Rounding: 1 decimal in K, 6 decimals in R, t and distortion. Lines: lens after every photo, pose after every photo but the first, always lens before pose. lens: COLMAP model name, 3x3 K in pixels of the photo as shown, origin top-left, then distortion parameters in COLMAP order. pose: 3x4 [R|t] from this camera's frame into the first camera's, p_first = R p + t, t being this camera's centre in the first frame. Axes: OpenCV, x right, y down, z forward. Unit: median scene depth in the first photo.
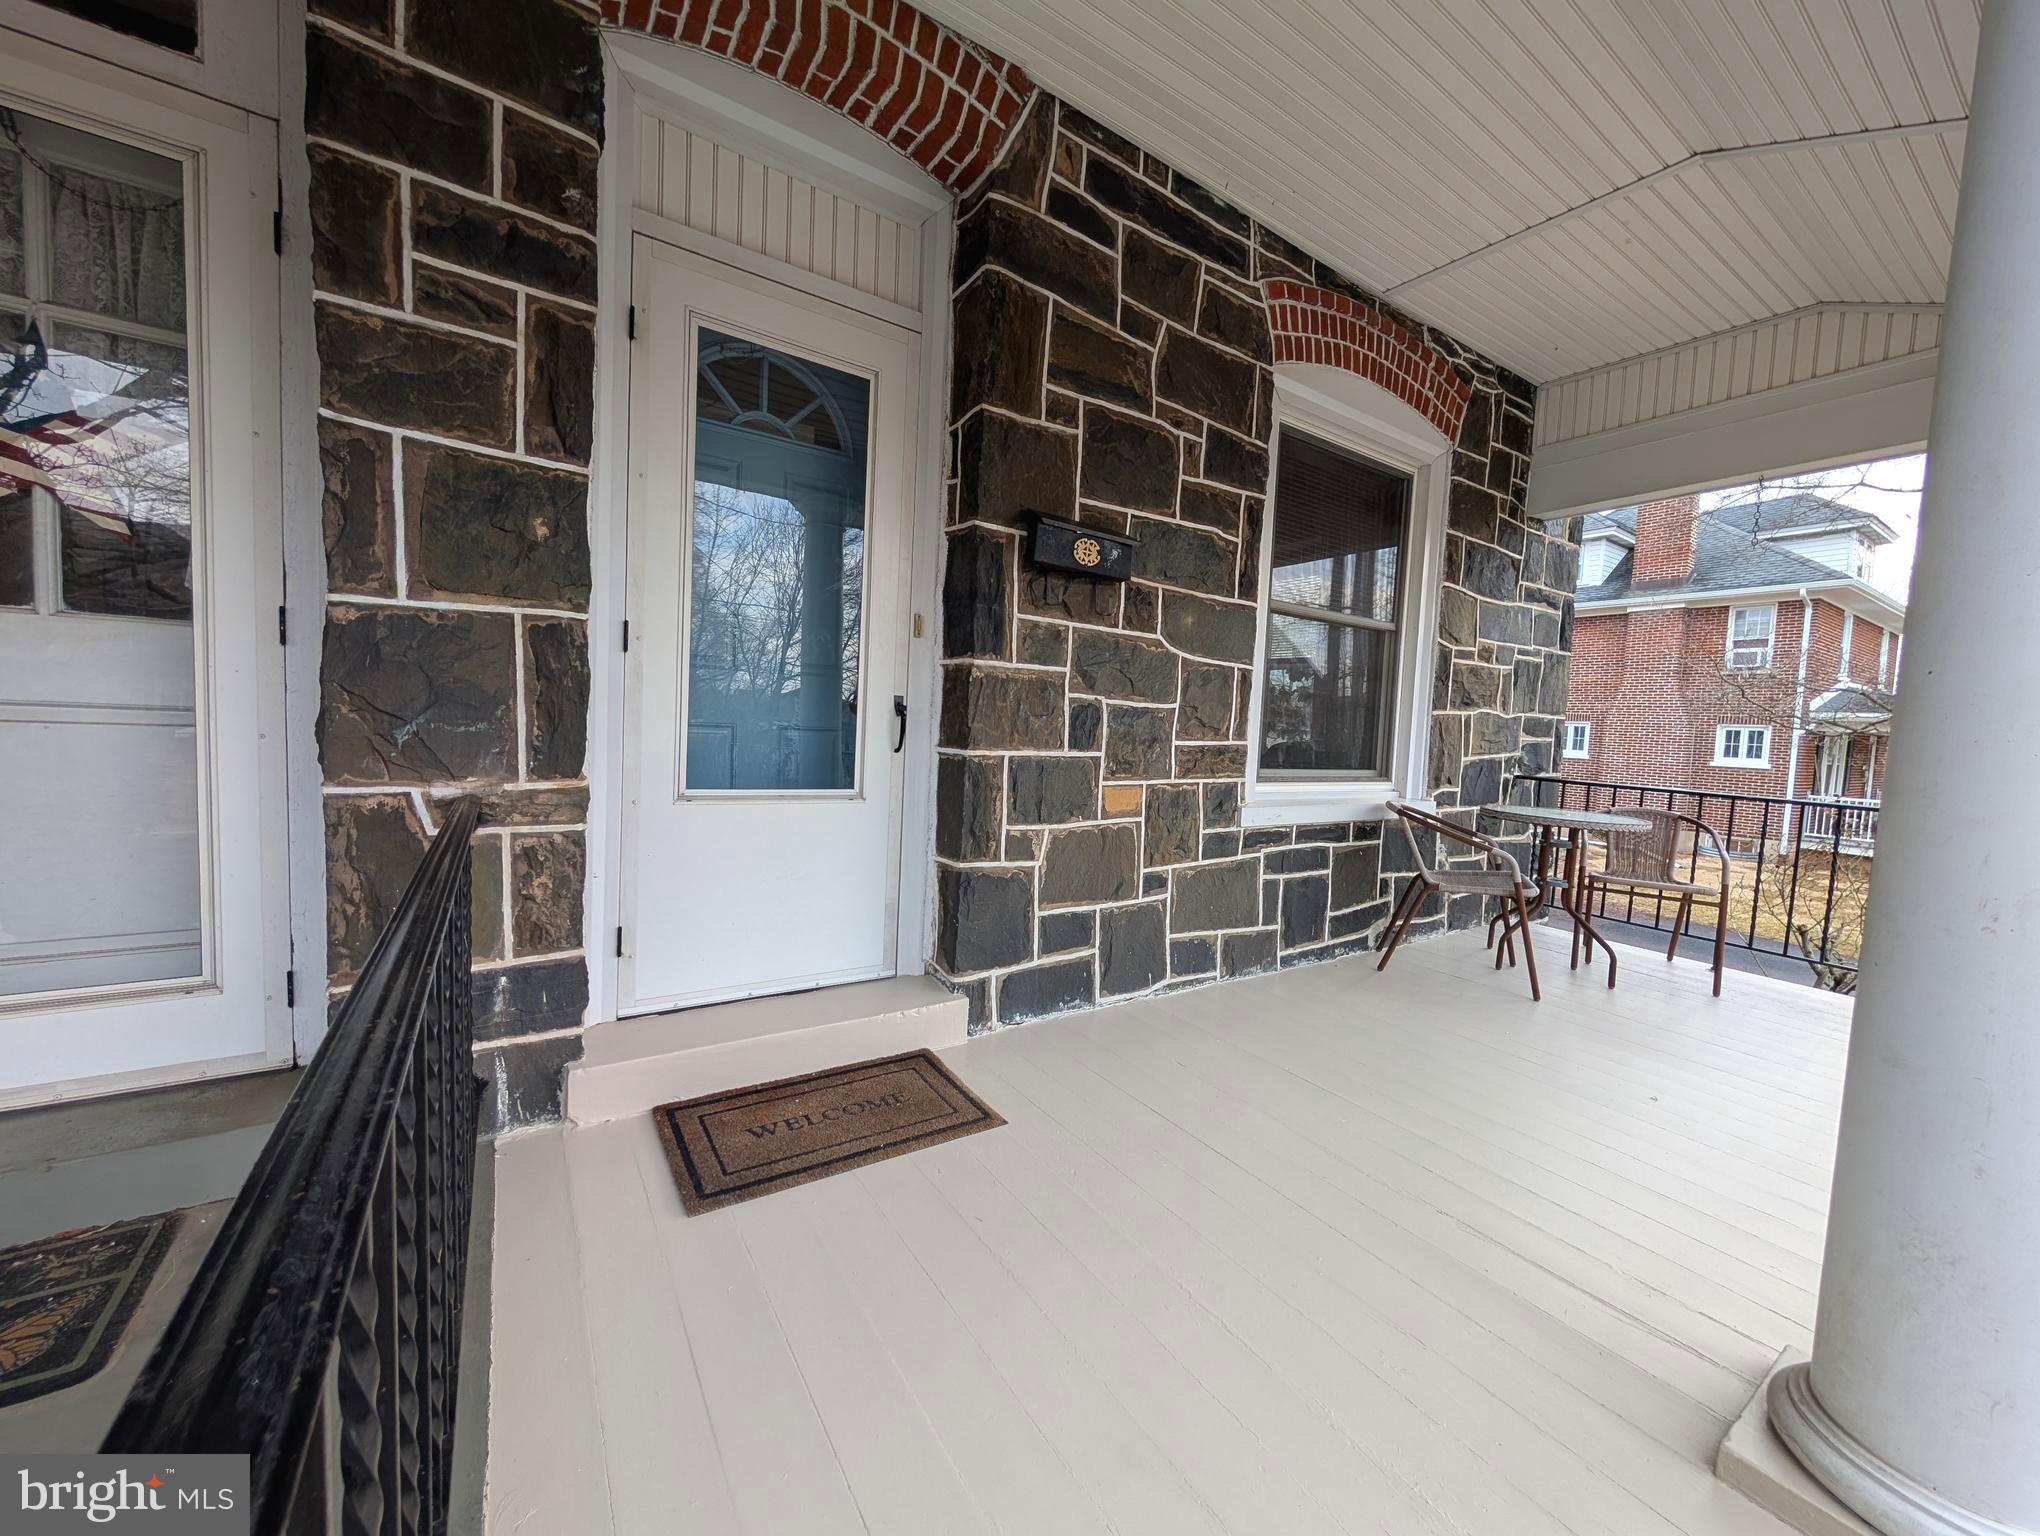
lens RADIAL K [[768.5, 0, 1022.4], [0, 768.5, 773.4], [0, 0, 1]] dist [-0.000598, -0.000244]
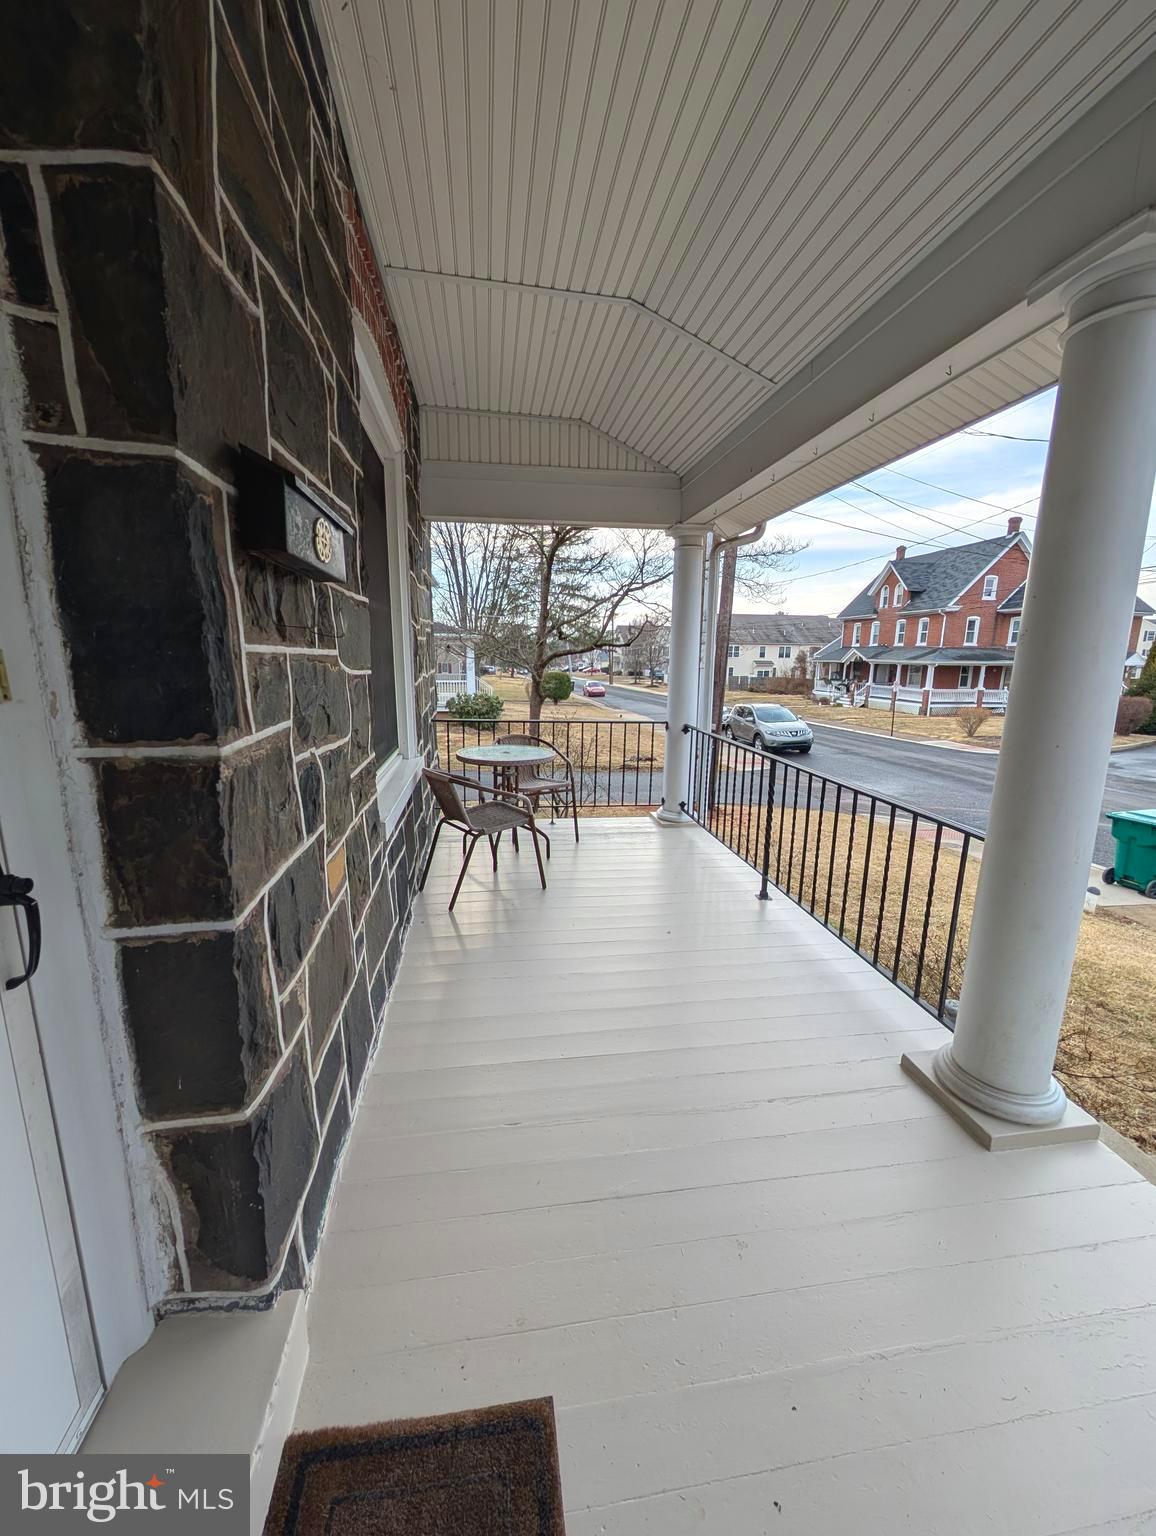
lens RADIAL K [[582.7, 0, 578.0], [0, 582.7, 768.0], [0, 0, 1]] dist [0.000045, -0.000379]
pose [[0.415081, -0.213775, 0.884312, -0.259929], [0.061560, 0.976374, 0.207135, -0.170019], [-0.907699, -0.031539, 0.418434, 0.534312]]
